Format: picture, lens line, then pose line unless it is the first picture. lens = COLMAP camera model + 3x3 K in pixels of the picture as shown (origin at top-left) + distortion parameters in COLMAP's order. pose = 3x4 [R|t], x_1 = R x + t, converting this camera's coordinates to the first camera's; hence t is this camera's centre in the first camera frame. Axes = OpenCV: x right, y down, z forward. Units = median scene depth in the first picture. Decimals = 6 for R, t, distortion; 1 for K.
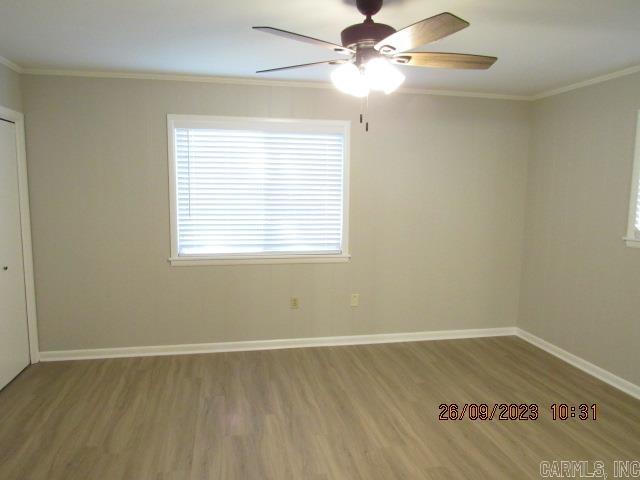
lens RADIAL K [[466.8, 0, 310.9], [0, 466.8, 244.6], [0, 0, 1]] dist [-0.020434, 0.006051]
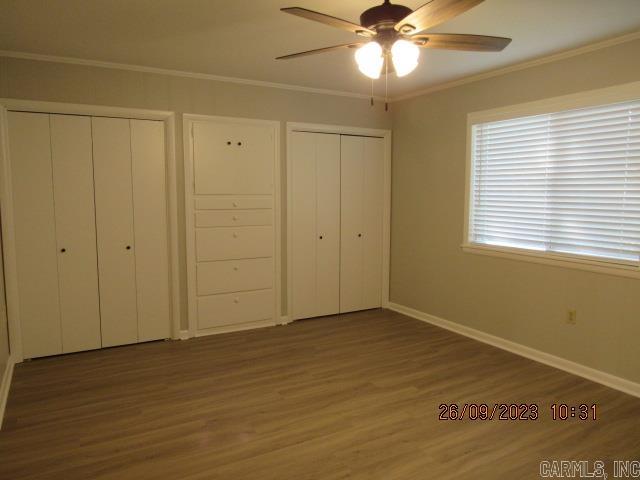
lens RADIAL K [[466.8, 0, 310.9], [0, 466.8, 244.6], [0, 0, 1]] dist [-0.020434, 0.006051]
pose [[0.311512, 0.101558, -0.944800, 0.662001], [-0.120601, 0.990458, 0.066702, -0.001119], [0.942558, 0.093165, 0.320787, 0.331395]]
